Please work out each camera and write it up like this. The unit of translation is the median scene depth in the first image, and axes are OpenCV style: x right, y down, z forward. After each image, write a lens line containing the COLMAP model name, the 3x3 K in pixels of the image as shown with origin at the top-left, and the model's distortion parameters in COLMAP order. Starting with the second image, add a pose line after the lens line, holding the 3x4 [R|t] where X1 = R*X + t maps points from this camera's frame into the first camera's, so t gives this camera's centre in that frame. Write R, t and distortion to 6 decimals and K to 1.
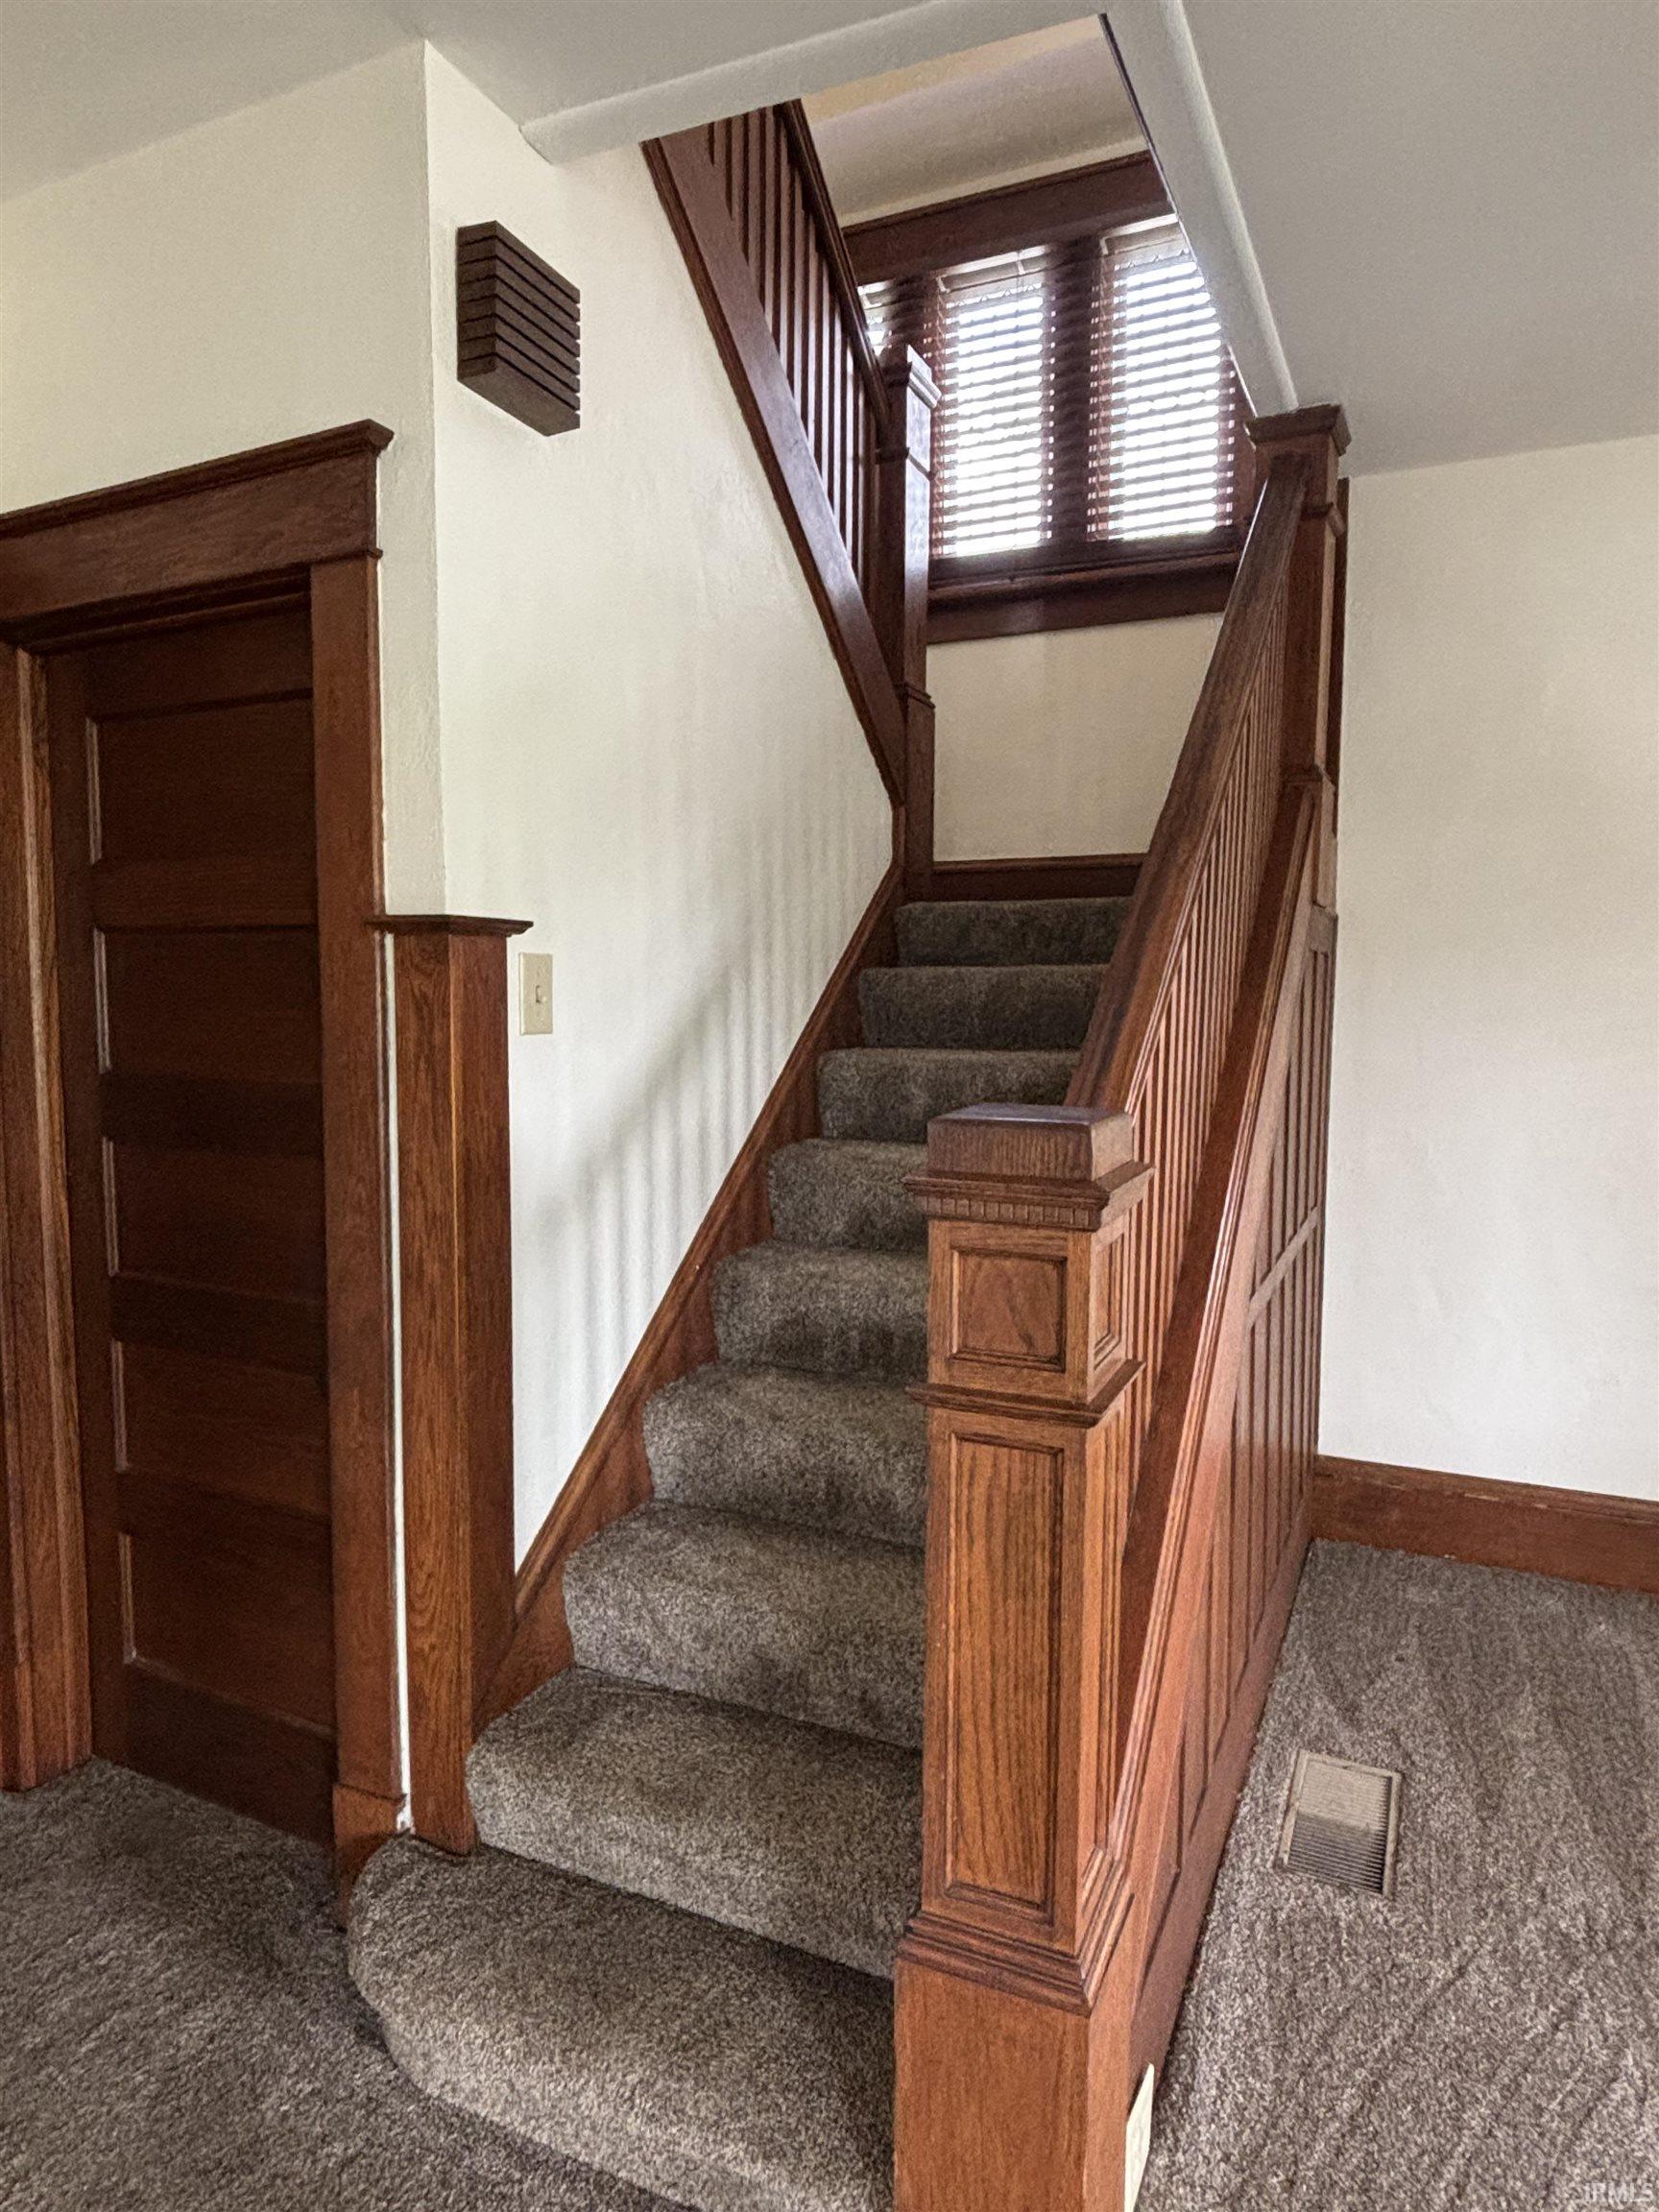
lens RADIAL K [[1331.7, 0, 827.7], [0, 1331.7, 1107.8], [0, 0, 1]] dist [0.001195, -0.000050]
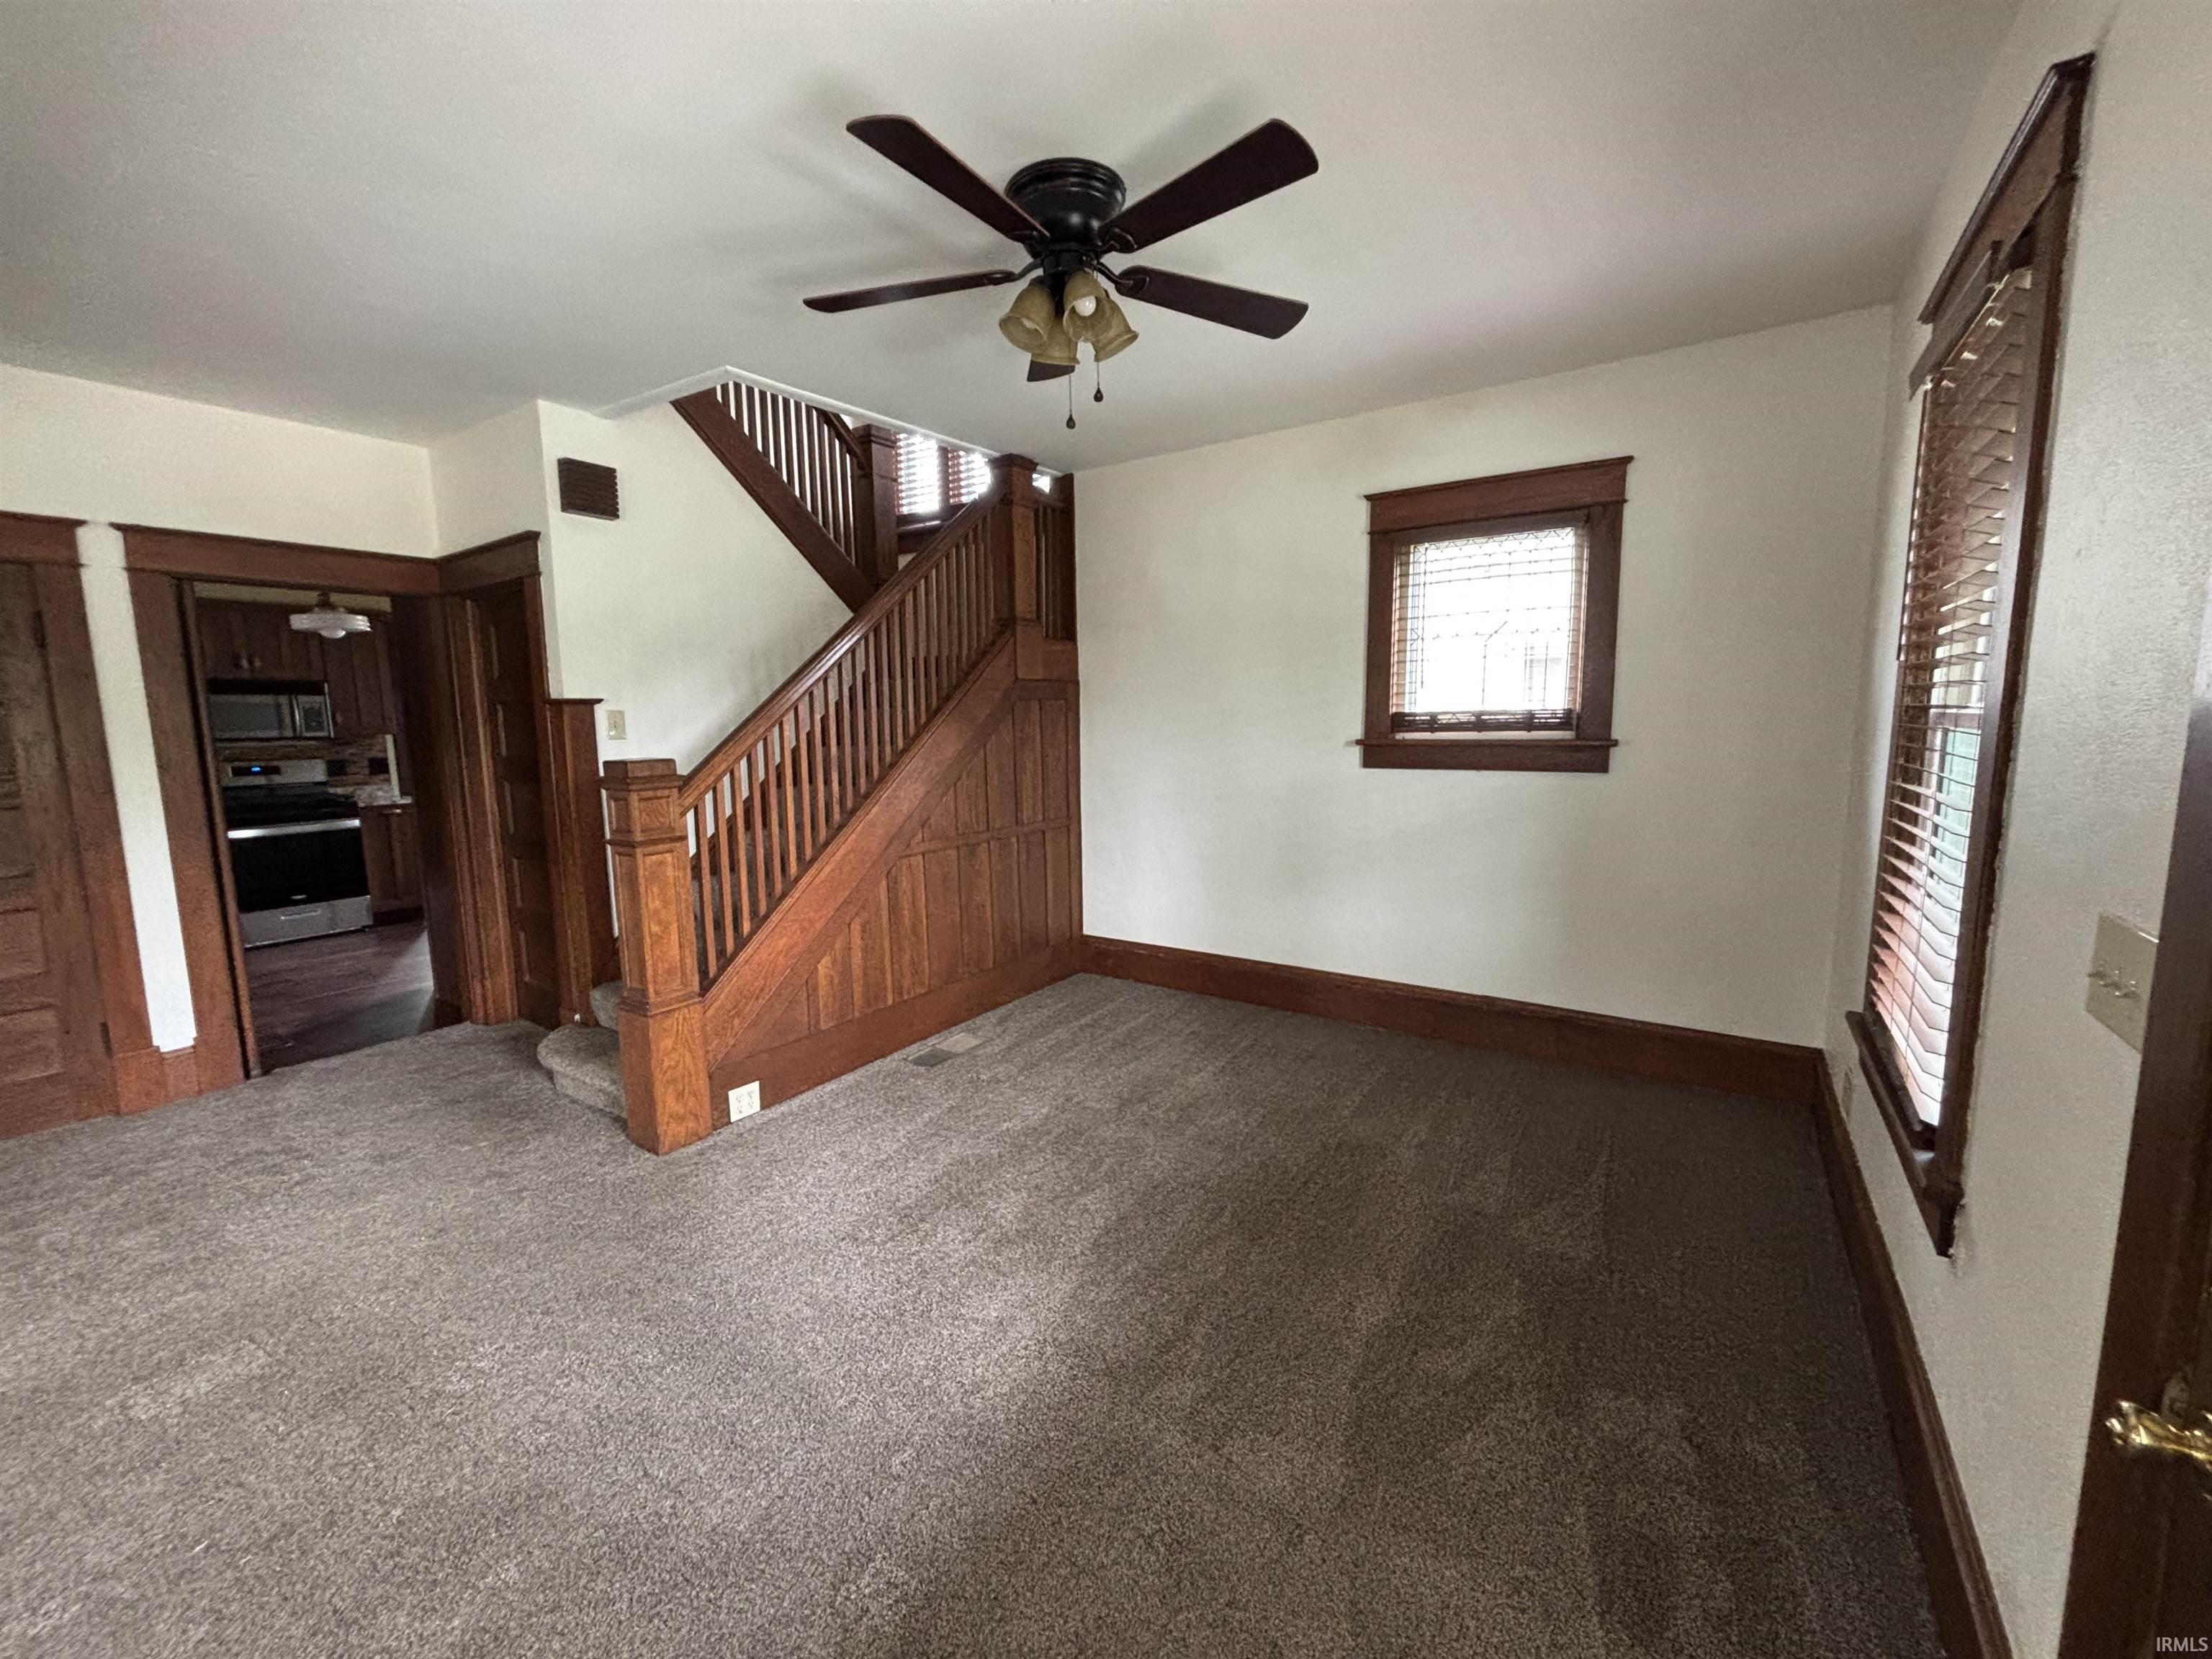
lens RADIAL K [[897.4, 0, 1102.3], [0, 897.4, 827.8], [0, 0, 1]] dist [0.000352, -0.001063]
pose [[0.987410, -0.001349, -0.158173, 1.090649], [0.007516, 0.999234, 0.038397, 0.064041], [0.158000, -0.039103, 0.986665, -0.696235]]
